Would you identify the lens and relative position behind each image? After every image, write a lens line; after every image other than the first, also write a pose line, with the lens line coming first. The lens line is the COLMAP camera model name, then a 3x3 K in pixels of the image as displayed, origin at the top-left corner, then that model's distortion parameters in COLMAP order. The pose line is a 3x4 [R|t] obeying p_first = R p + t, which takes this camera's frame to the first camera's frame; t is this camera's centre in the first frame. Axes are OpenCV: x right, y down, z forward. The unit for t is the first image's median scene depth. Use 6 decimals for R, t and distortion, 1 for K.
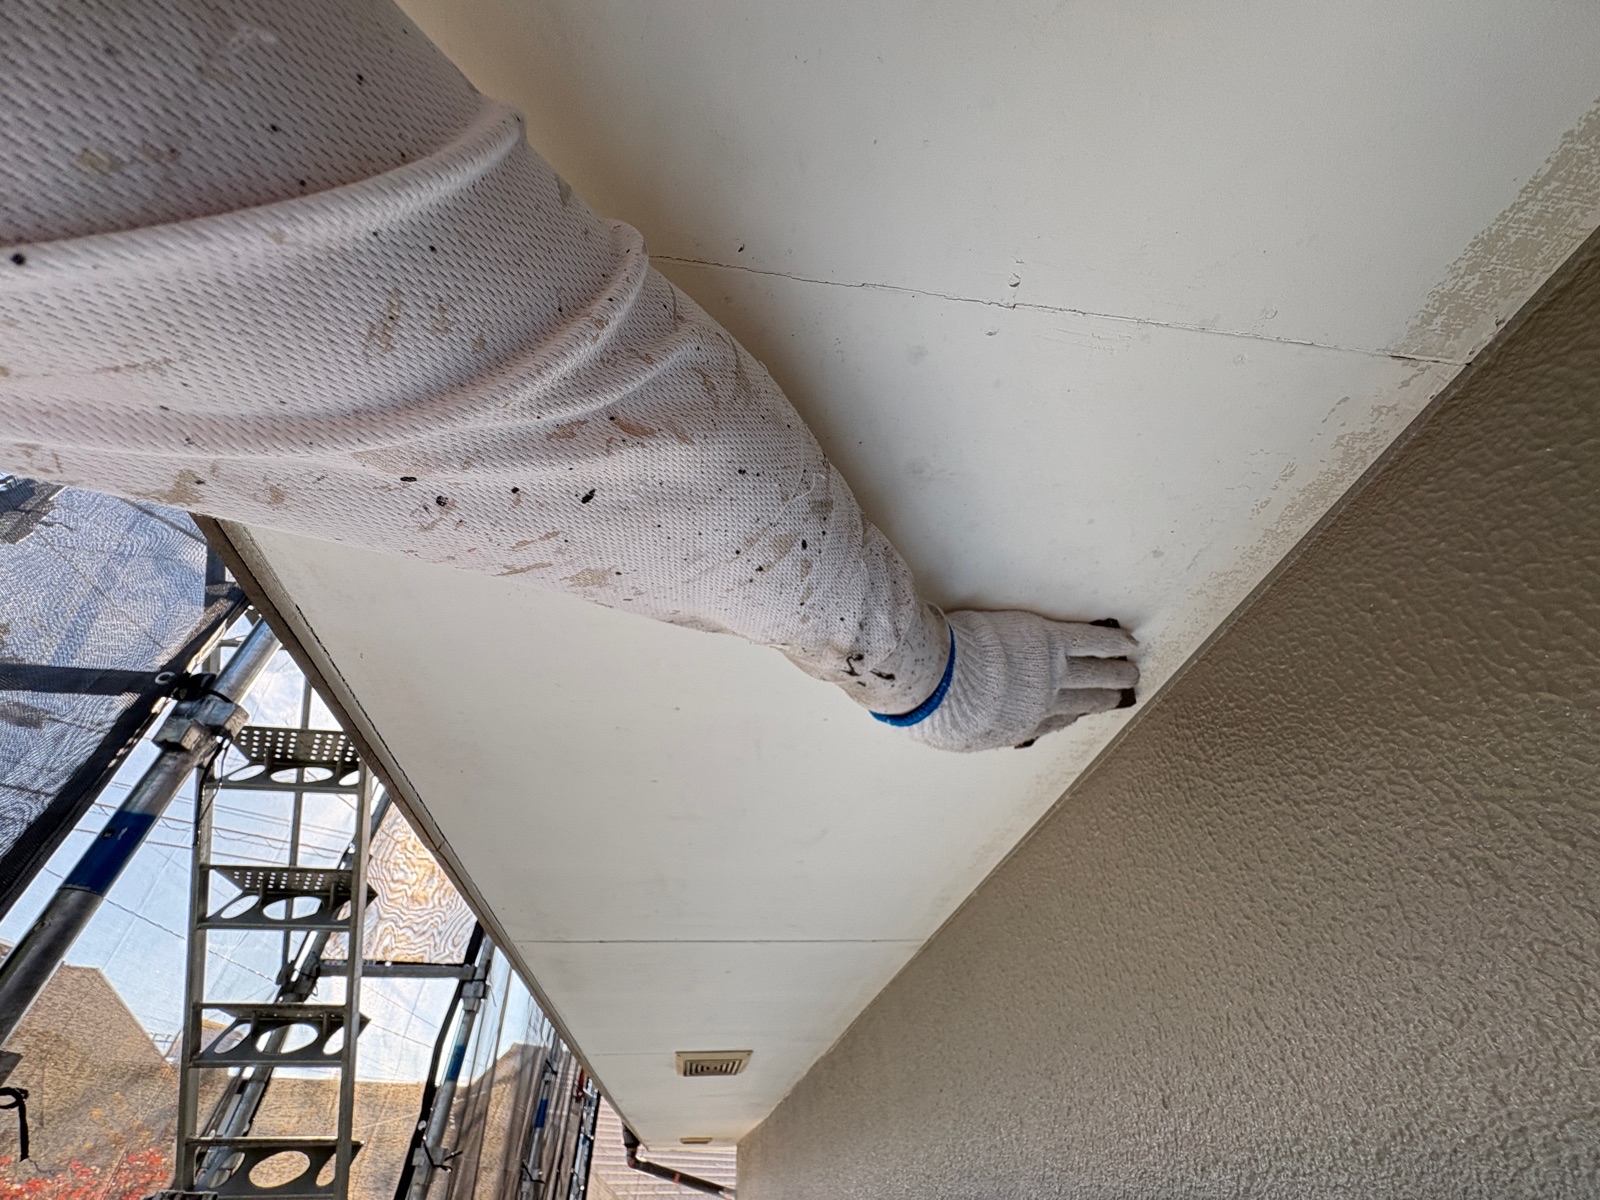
lens RADIAL K [[645.1, 0, 793.1], [0, 645.1, 590.2], [0, 0, 1]] dist [-0.004274, 0.001348]
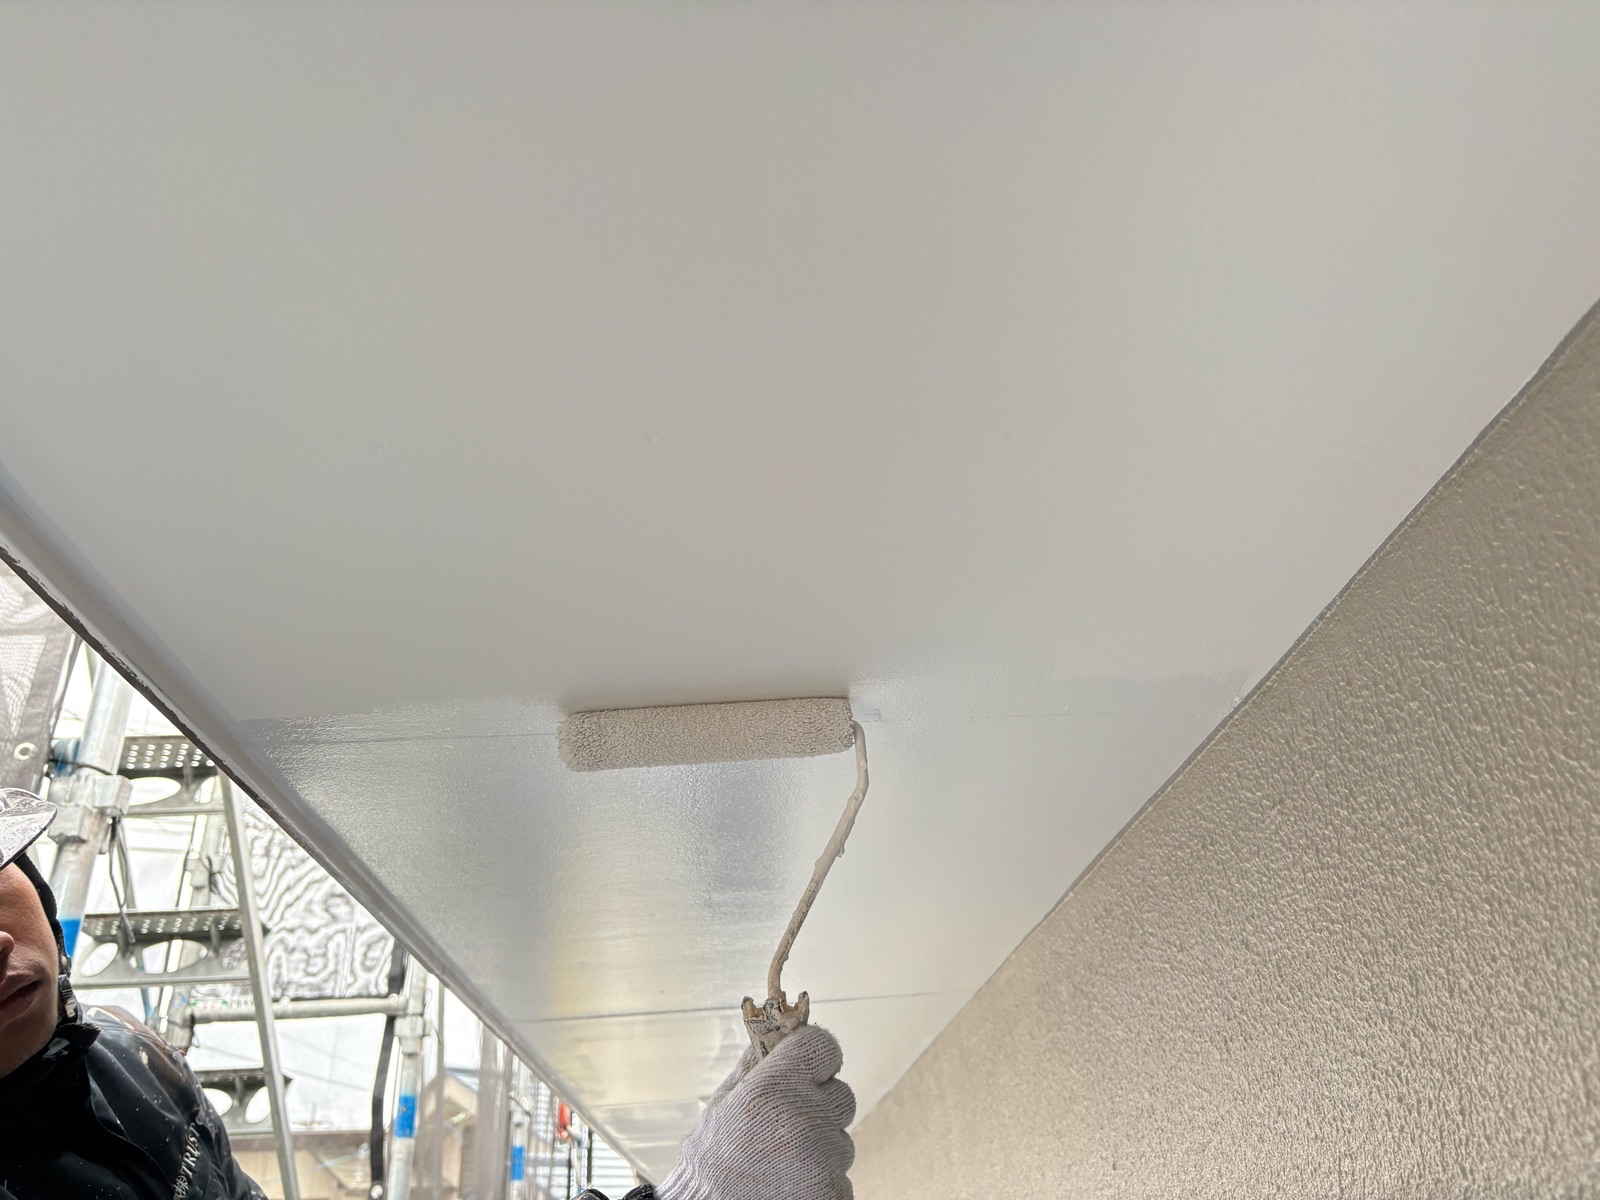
lens RADIAL K [[1211.0, 0, 806.9], [0, 1211.0, 605.1], [0, 0, 1]] dist [0.025118, -0.035513]
pose [[0.996686, -0.069580, -0.042145, 0.040384], [0.078309, 0.960938, 0.265454, -0.192412], [0.022028, -0.267875, 0.963202, -0.206871]]
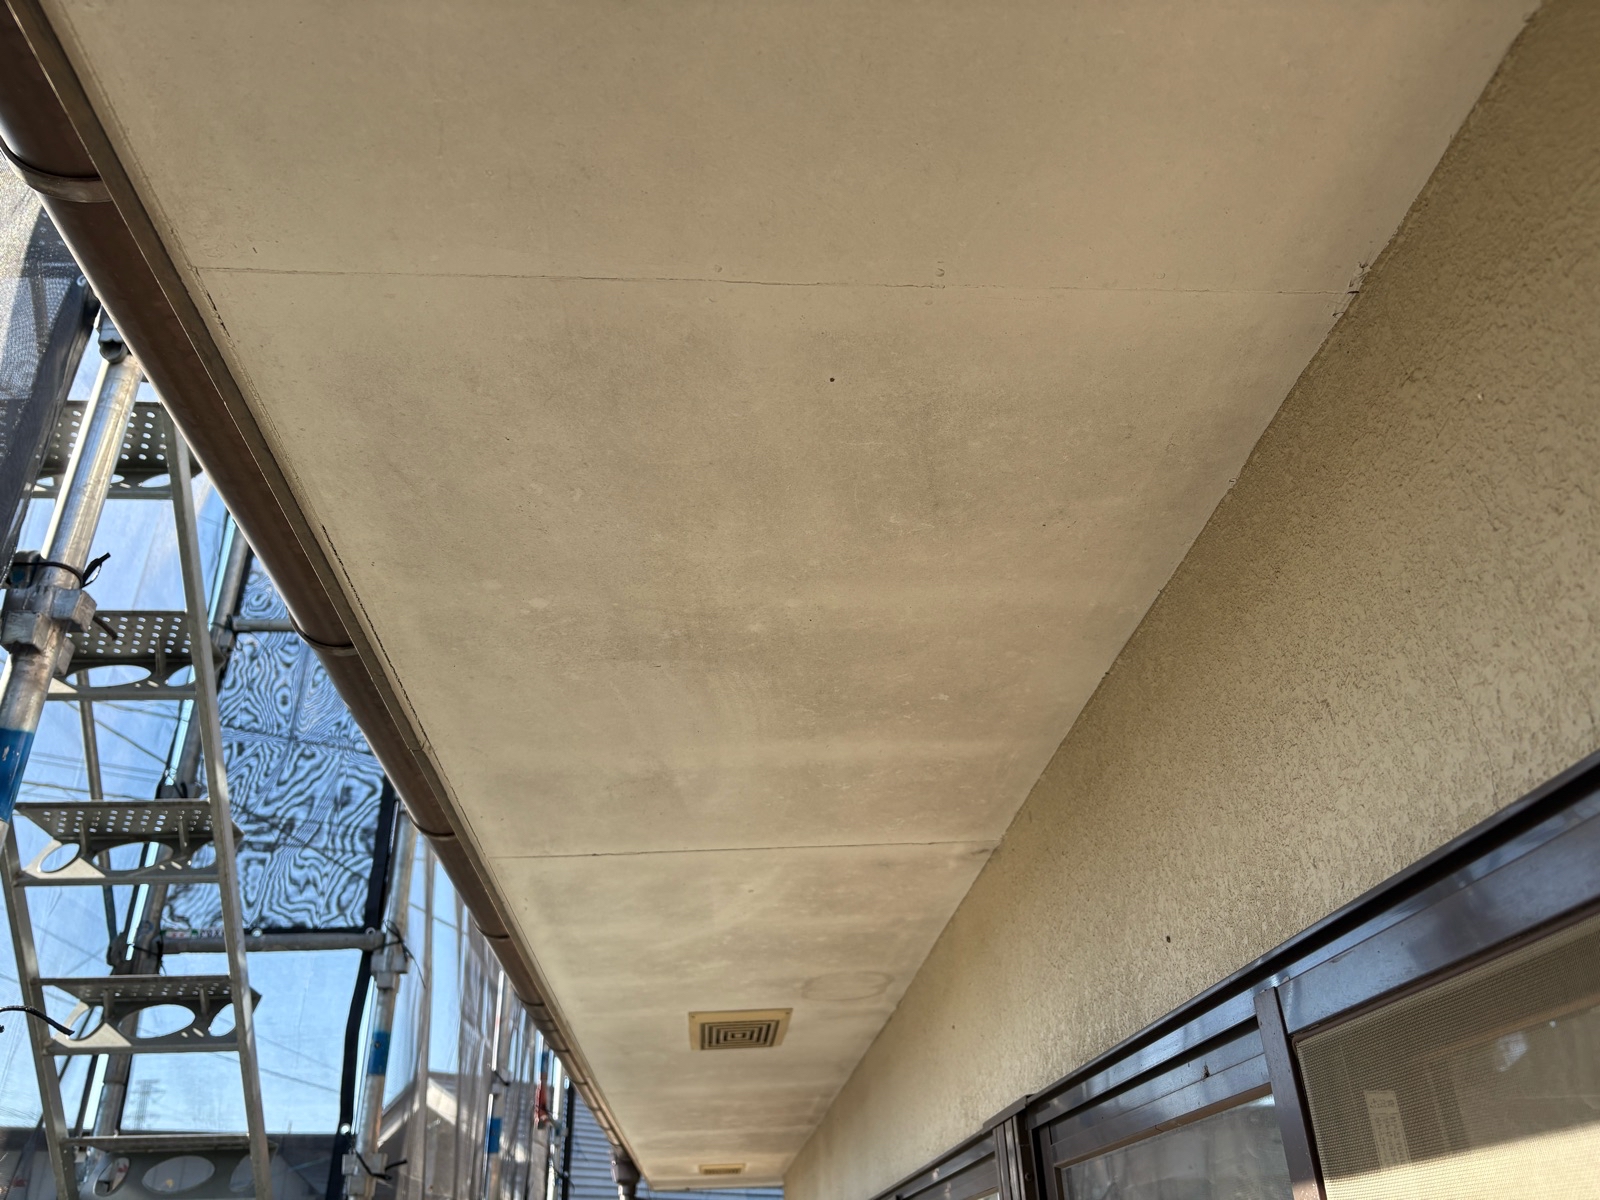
lens RADIAL K [[1211.0, 0, 817.4], [0, 1211.0, 613.6], [0, 0, 1]] dist [0.025118, -0.035513]
pose [[0.998688, -0.043218, -0.027473, 0.020204], [0.048807, 0.965691, 0.255065, -0.062088], [0.015507, -0.256072, 0.966533, -0.195651]]
